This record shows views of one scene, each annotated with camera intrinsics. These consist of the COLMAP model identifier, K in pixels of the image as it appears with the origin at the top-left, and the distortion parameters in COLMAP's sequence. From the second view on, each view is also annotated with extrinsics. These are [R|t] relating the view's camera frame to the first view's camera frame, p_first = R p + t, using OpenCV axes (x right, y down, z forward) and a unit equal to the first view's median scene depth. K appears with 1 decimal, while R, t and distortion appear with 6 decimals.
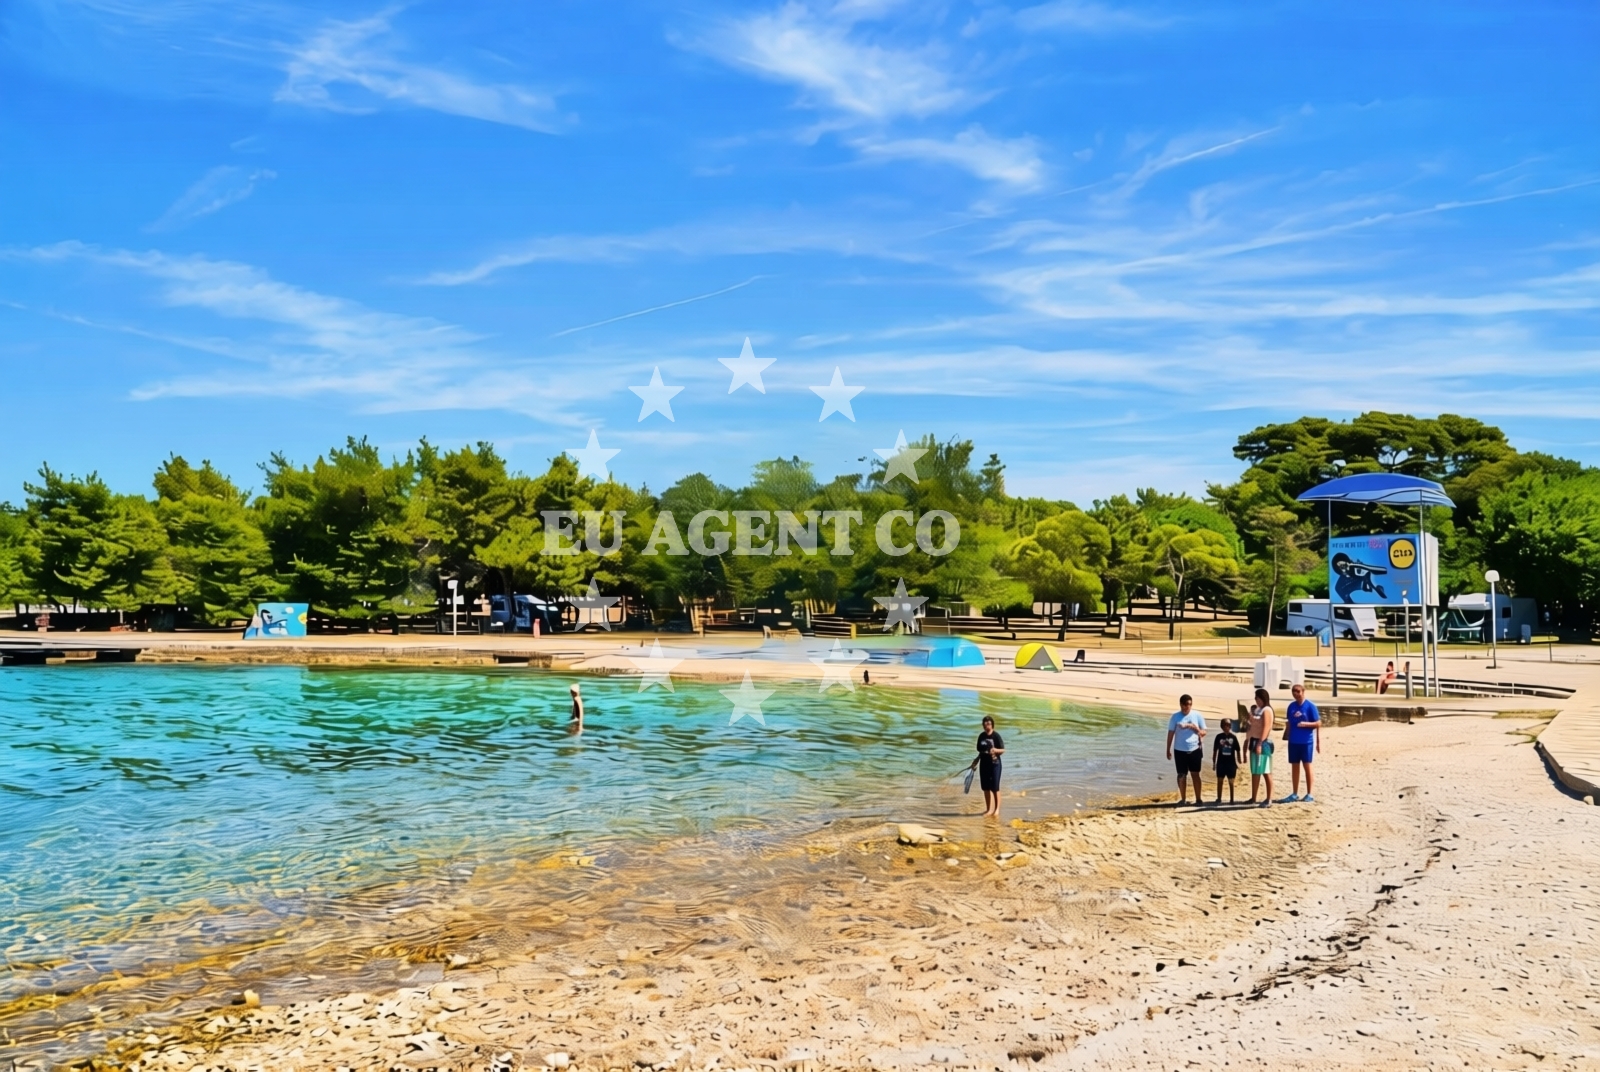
lens RADIAL K [[739.1, 0, 800.0], [0, 739.1, 536.0], [0, 0, 1]] dist [-0.001435, -0.000109]
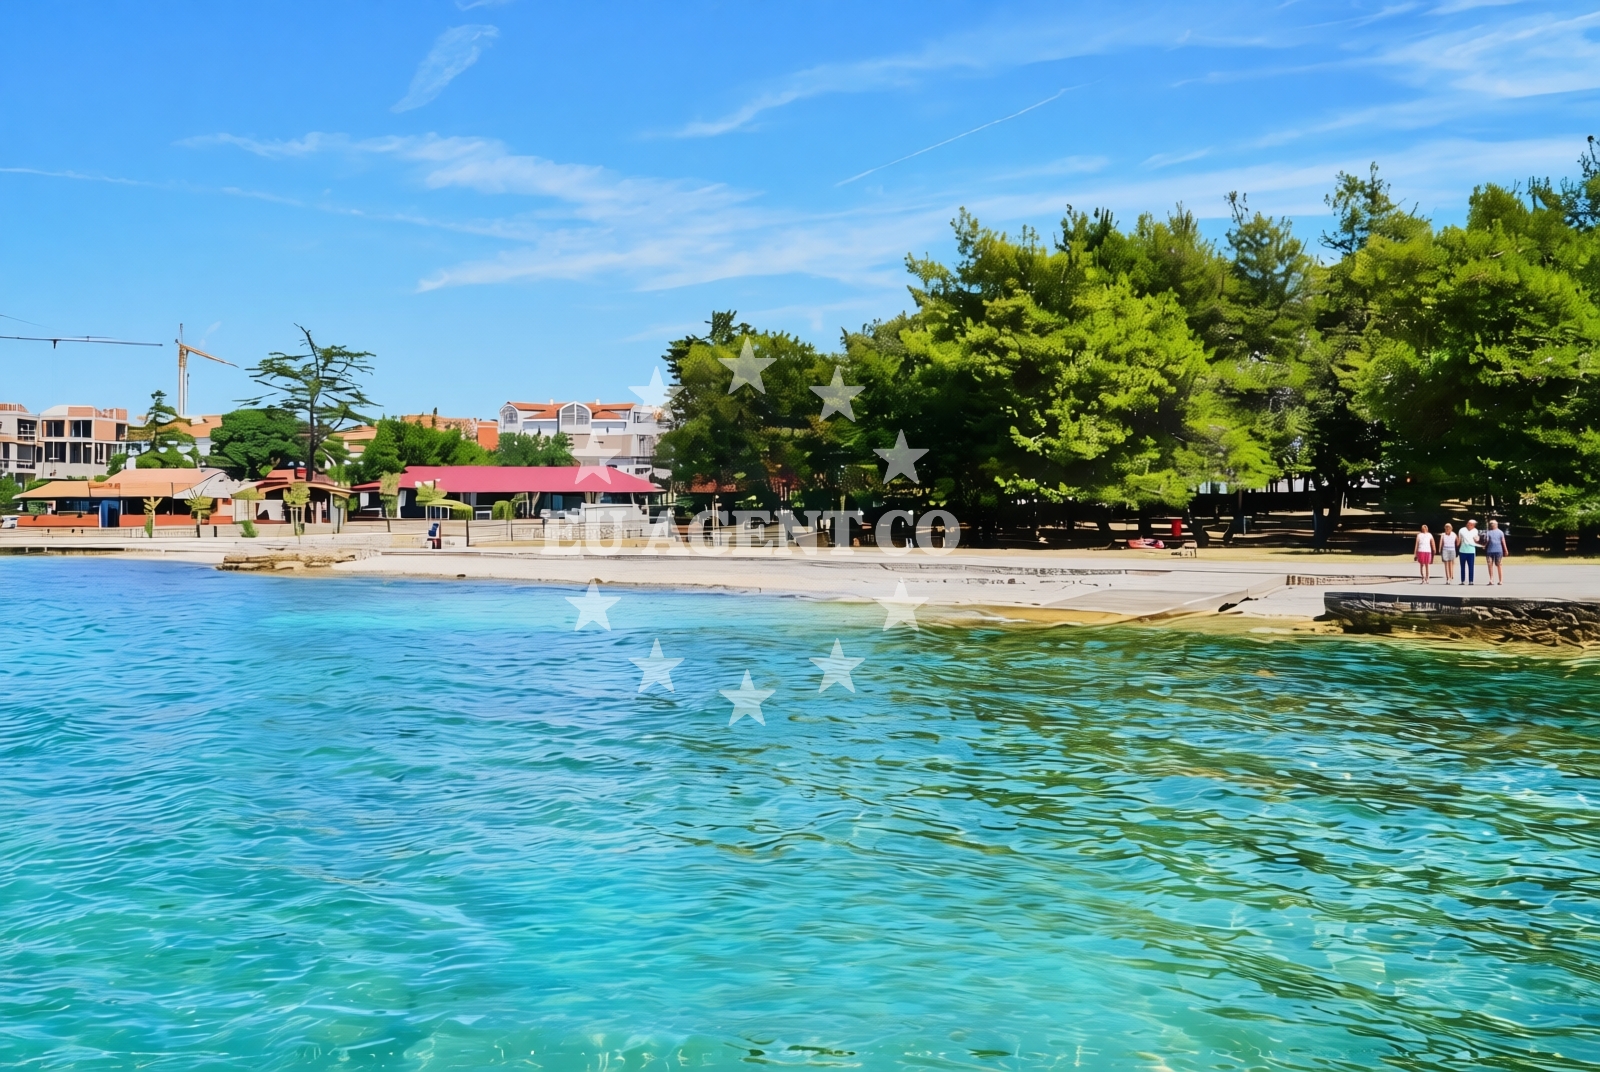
lens RADIAL K [[739.1, 0, 800.0], [0, 739.1, 536.0], [0, 0, 1]] dist [-0.001435, -0.000109]
pose [[0.985297, -0.014782, -0.170209, -0.241317], [0.038519, 0.989820, 0.137014, 0.010691], [0.166451, -0.141555, 0.975836, 0.109502]]
